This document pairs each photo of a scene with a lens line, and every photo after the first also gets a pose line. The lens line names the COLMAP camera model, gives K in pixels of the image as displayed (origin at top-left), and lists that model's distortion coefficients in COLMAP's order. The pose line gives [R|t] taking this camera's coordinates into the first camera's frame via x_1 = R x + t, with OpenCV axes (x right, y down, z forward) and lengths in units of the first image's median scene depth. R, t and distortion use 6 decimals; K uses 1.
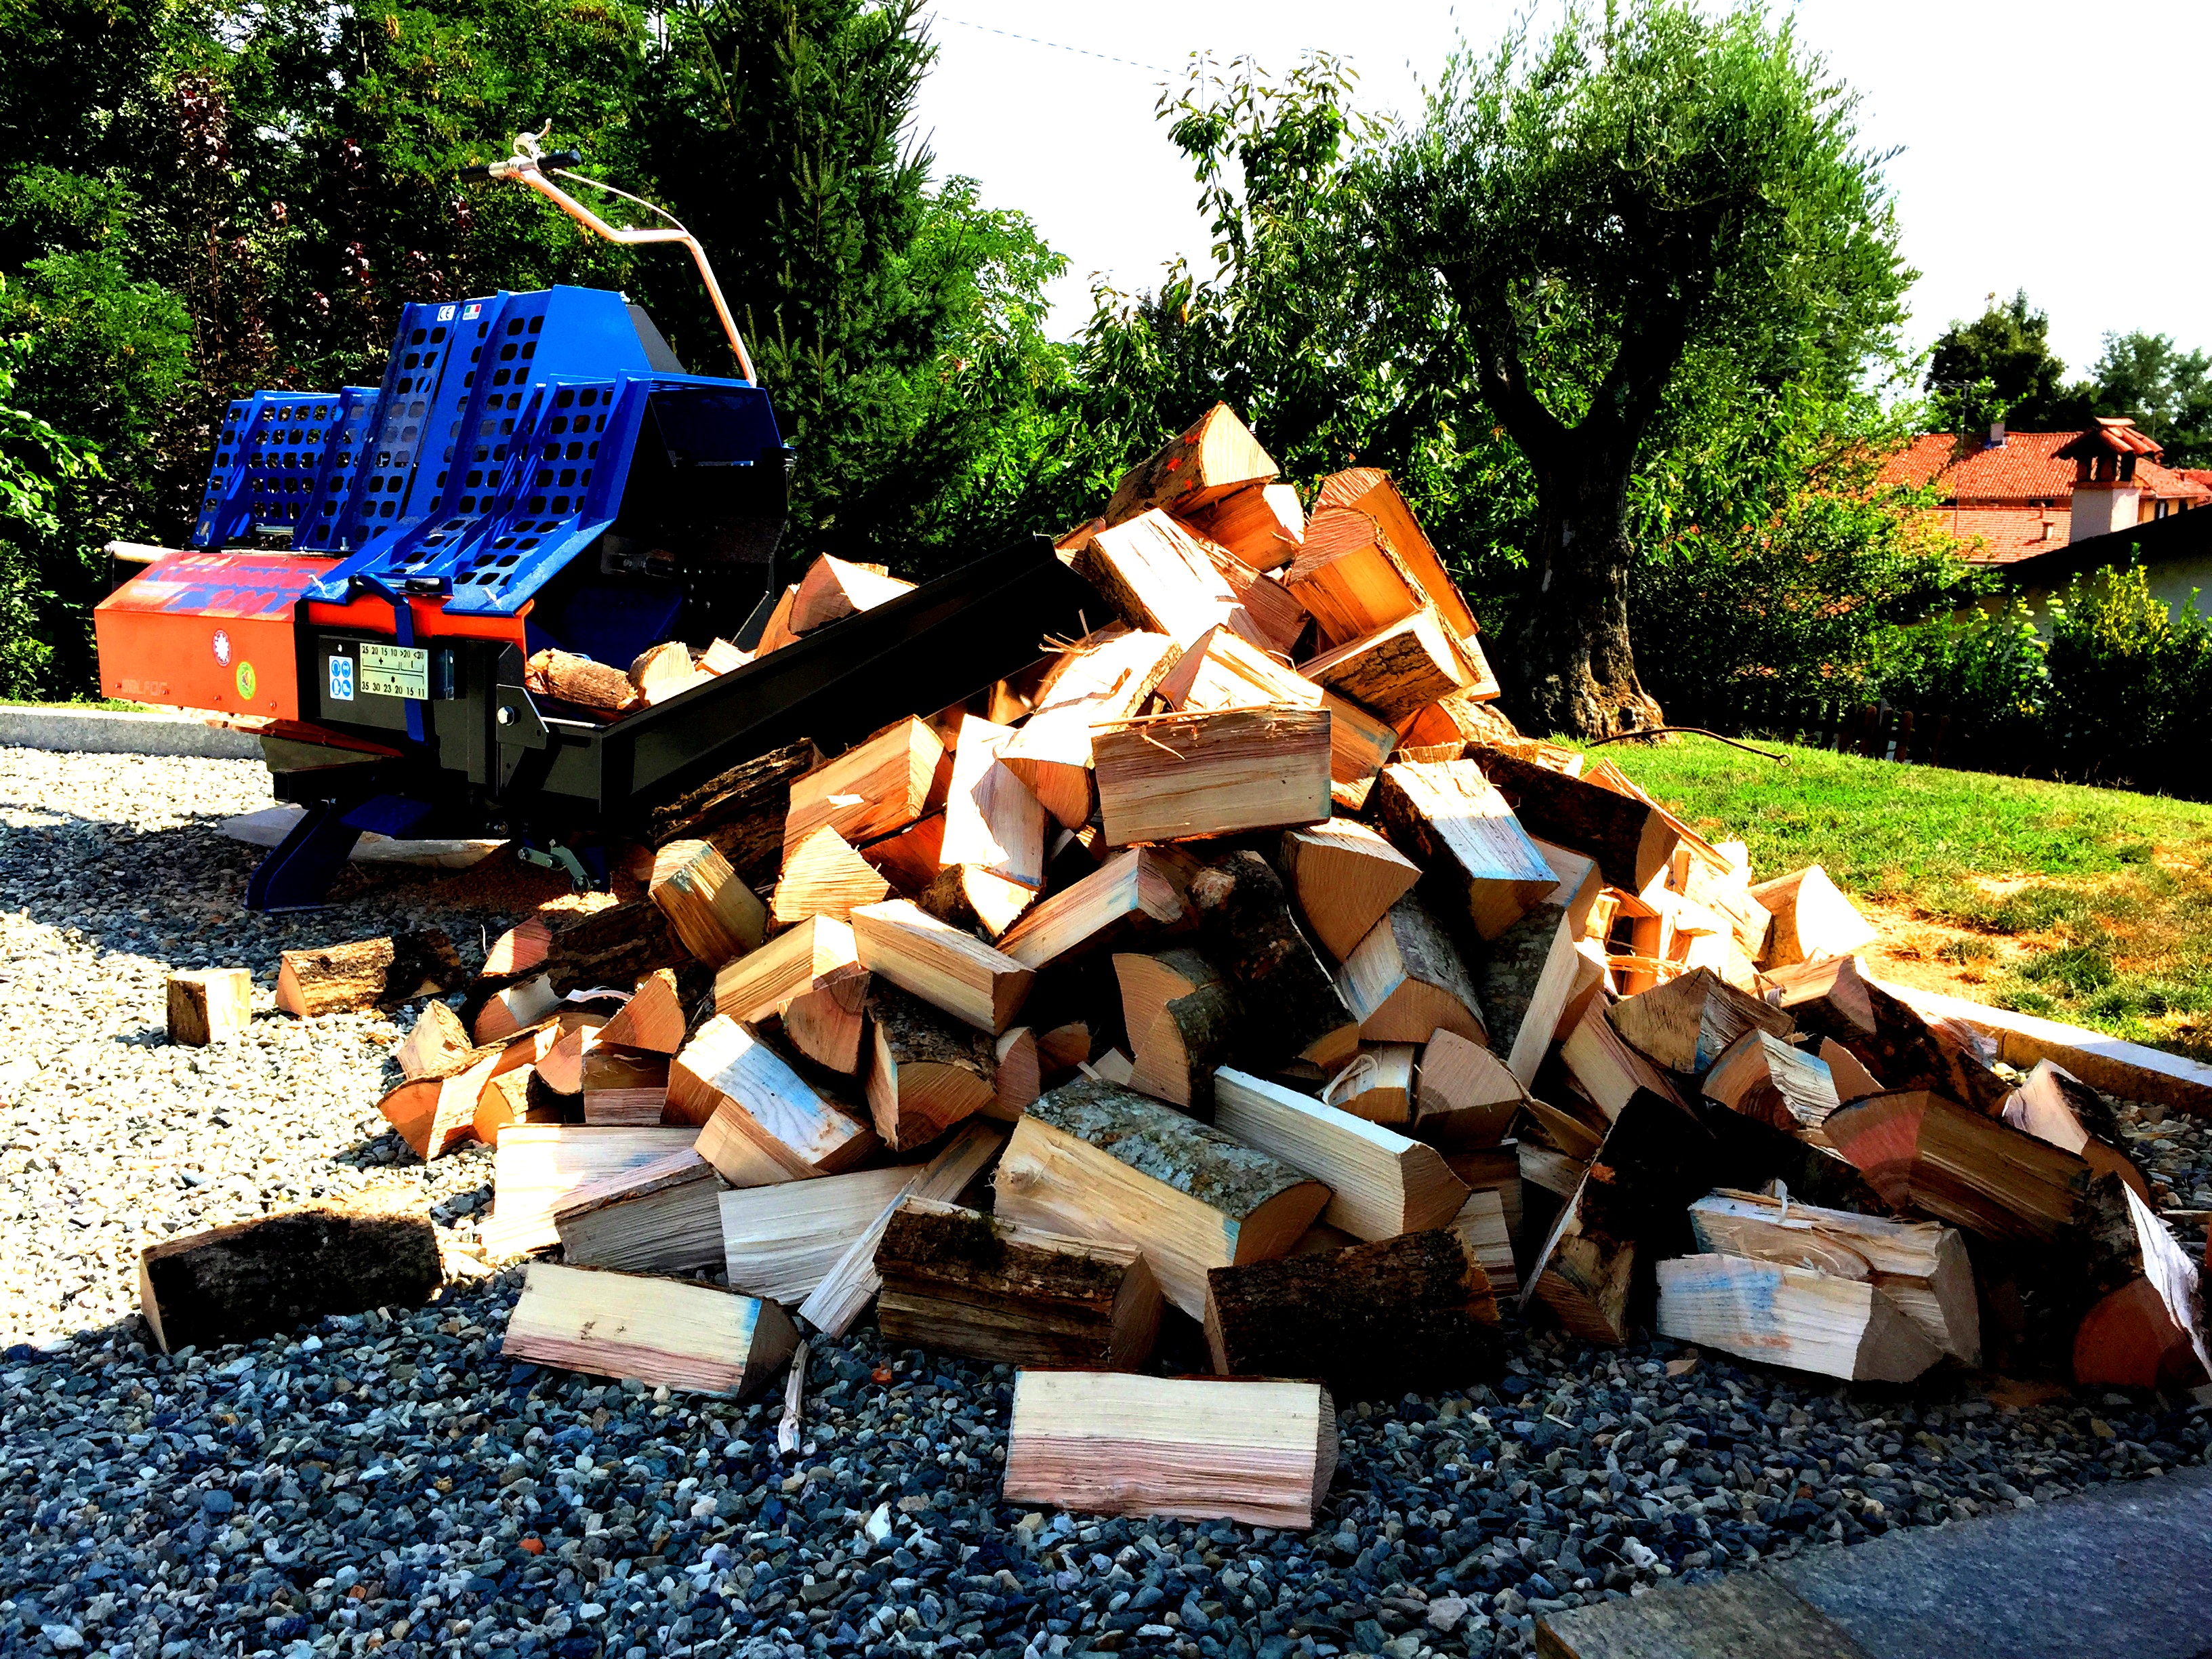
lens RADIAL K [[1878.7, 0, 1106.0], [0, 1878.7, 829.5], [0, 0, 1]] dist [0.089388, -0.119528]
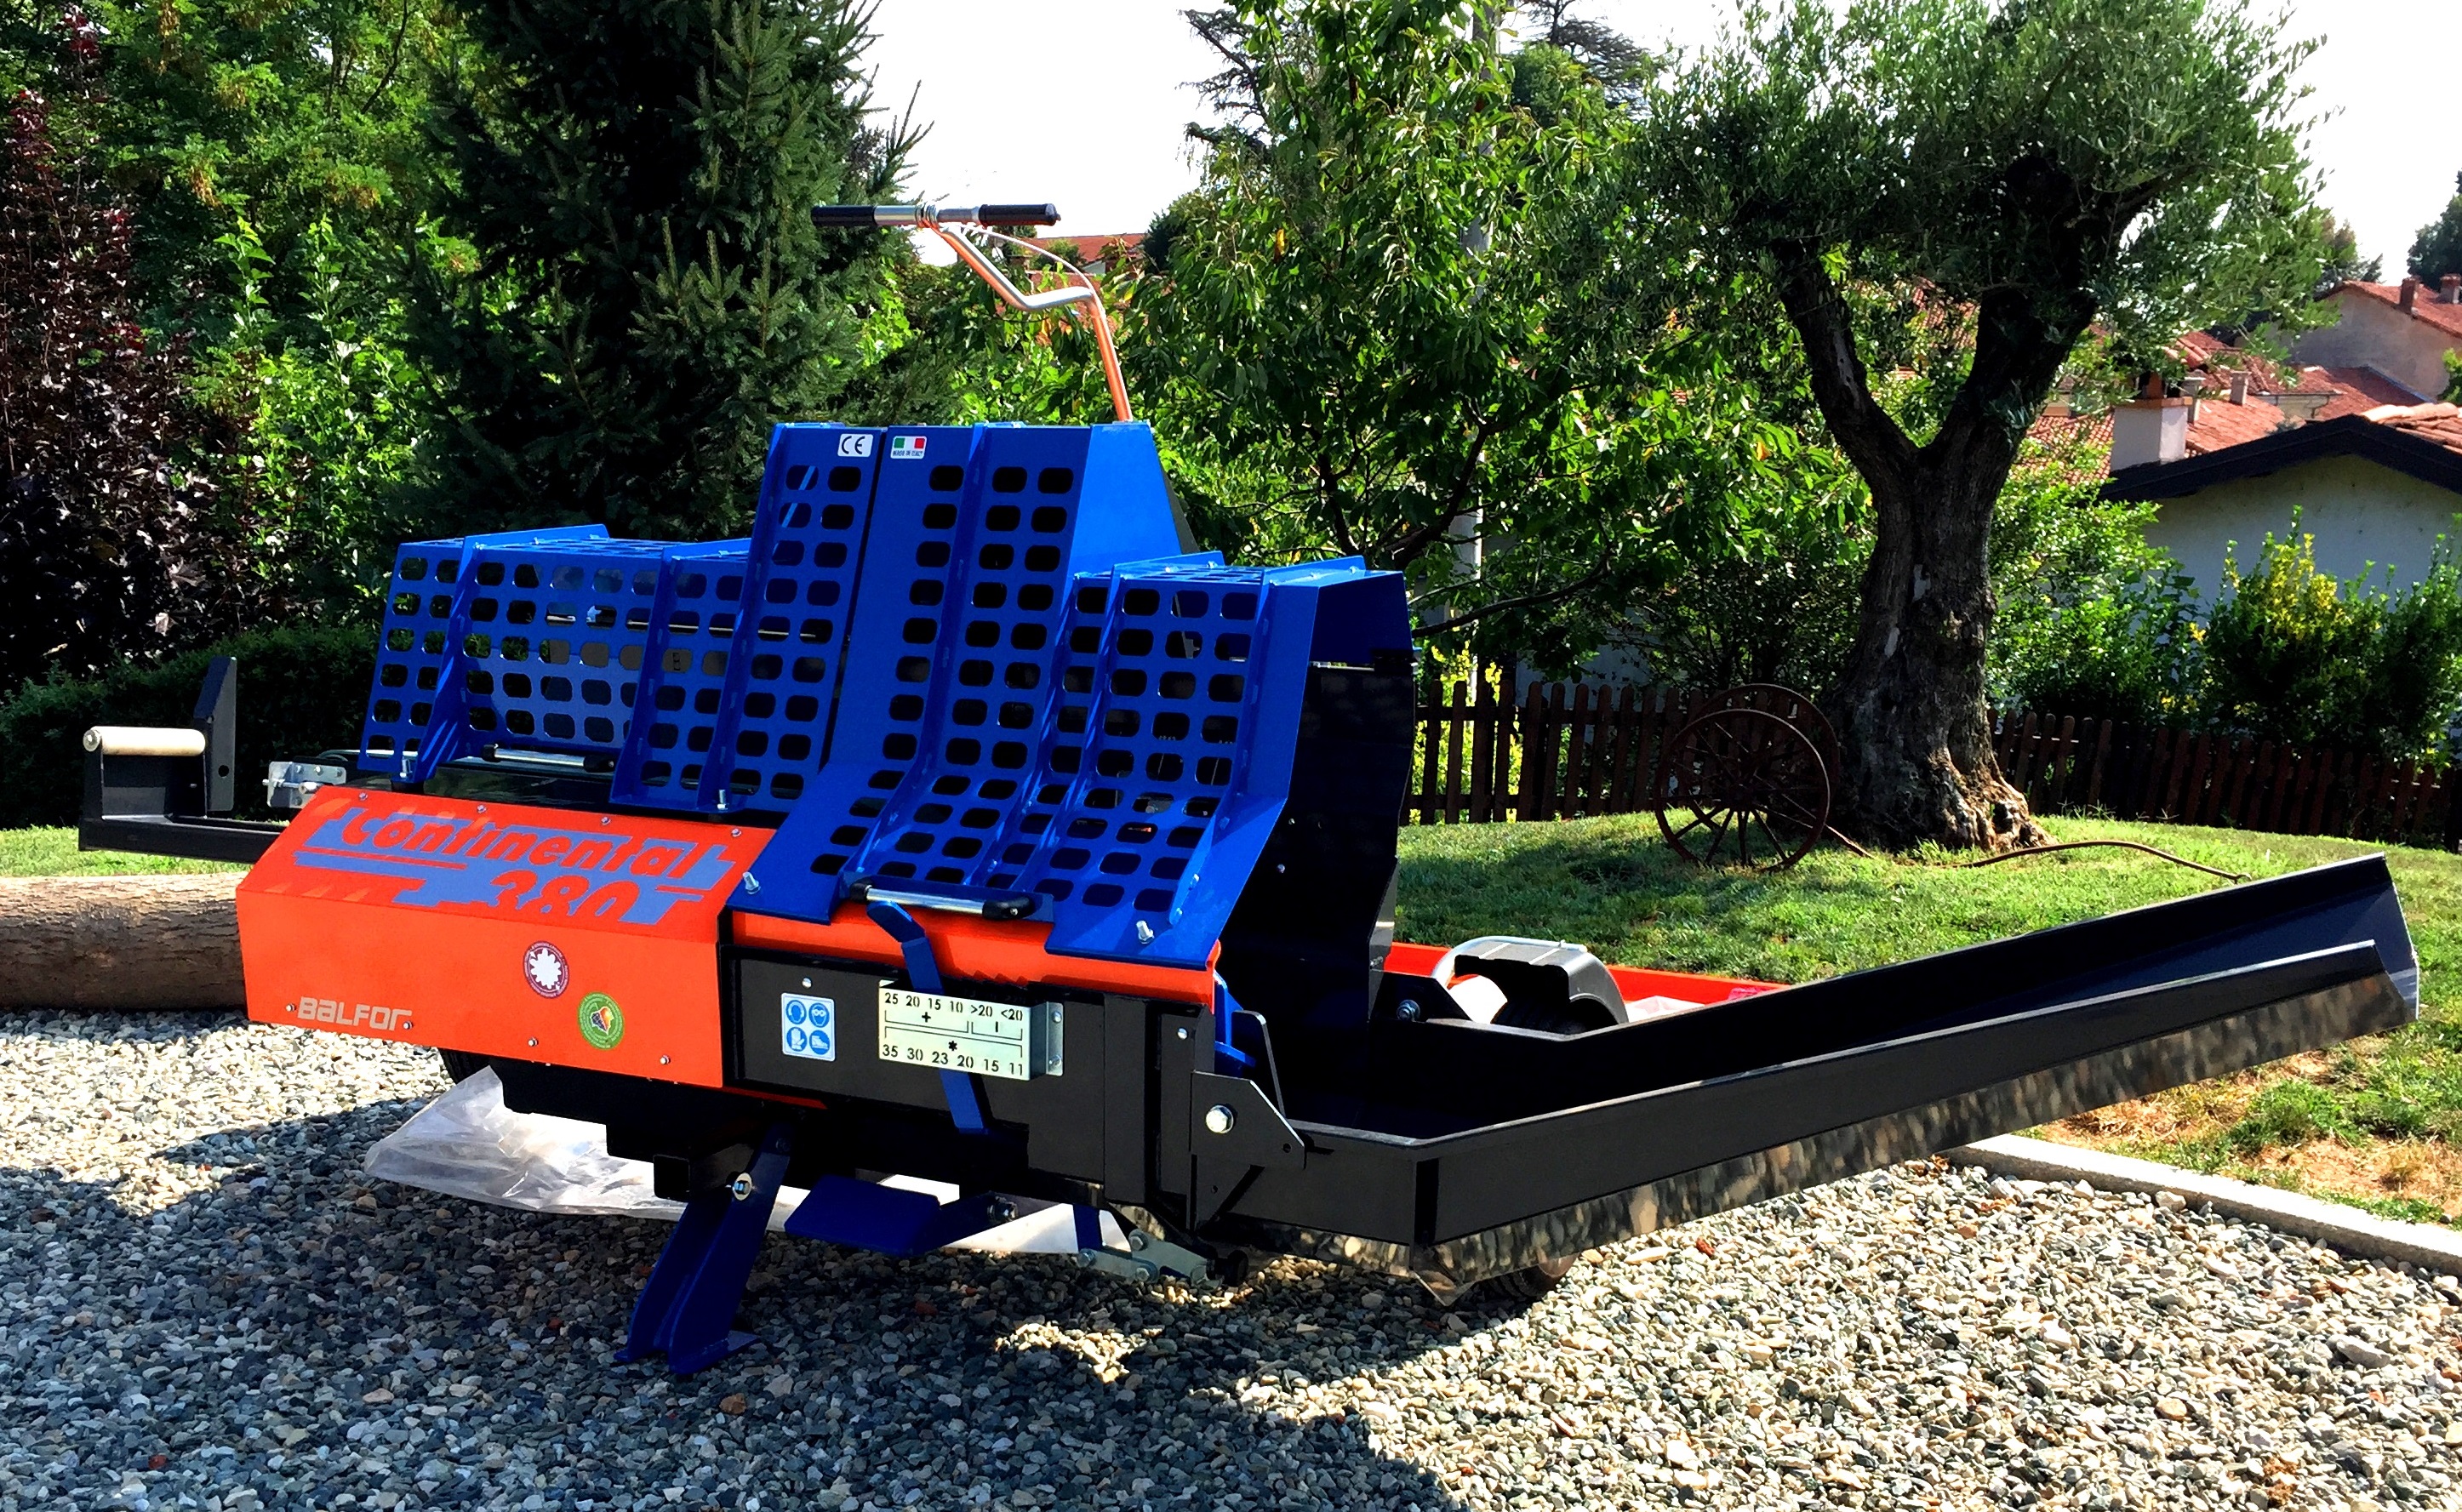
lens RADIAL K [[2400.1, 0, 1314.7], [0, 2400.1, 911.4], [0, 0, 1]] dist [0.072326, 0.004129]
pose [[0.969276, -0.055956, 0.239529, -0.701698], [0.041366, 0.996994, 0.065515, -0.273780], [-0.242474, -0.053594, 0.968676, 0.233294]]
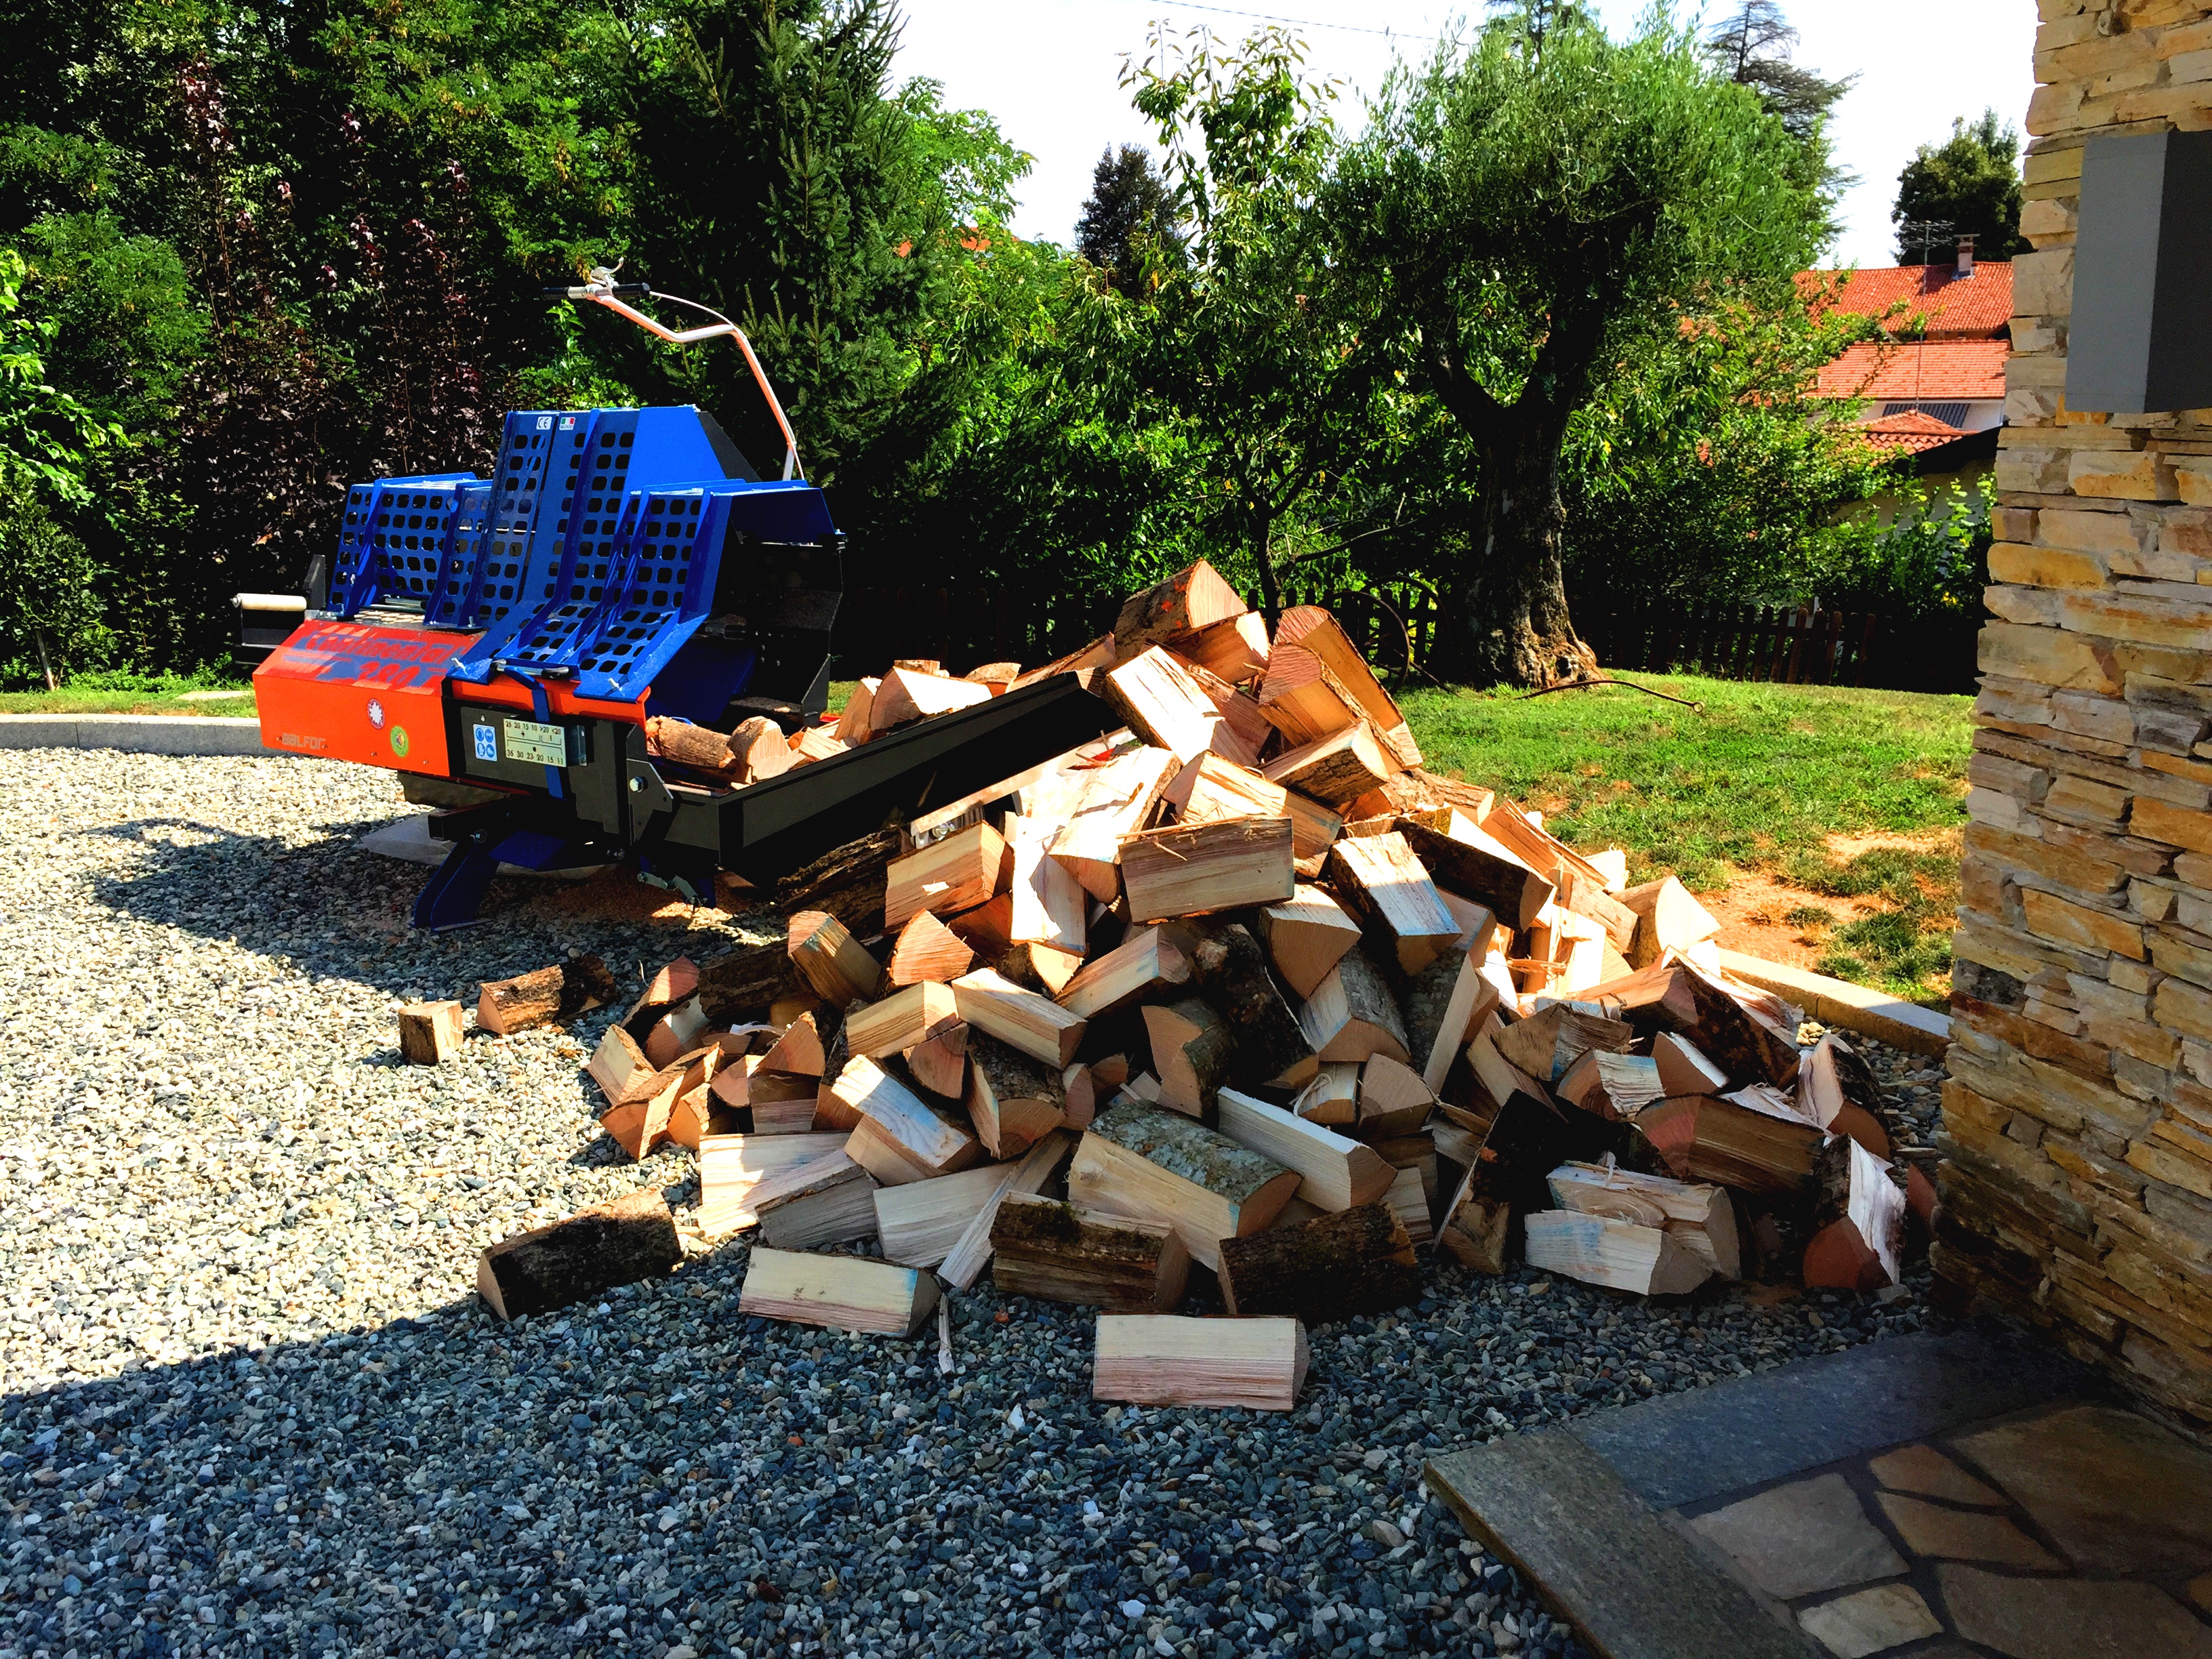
lens RADIAL K [[1878.7, 0, 1106.0], [0, 1878.7, 829.5], [0, 0, 1]] dist [0.089388, -0.119528]
pose [[0.999083, -0.042229, 0.007083, -0.025371], [0.041594, 0.996412, 0.073706, -0.158343], [-0.010170, -0.073344, 0.997255, -0.359028]]
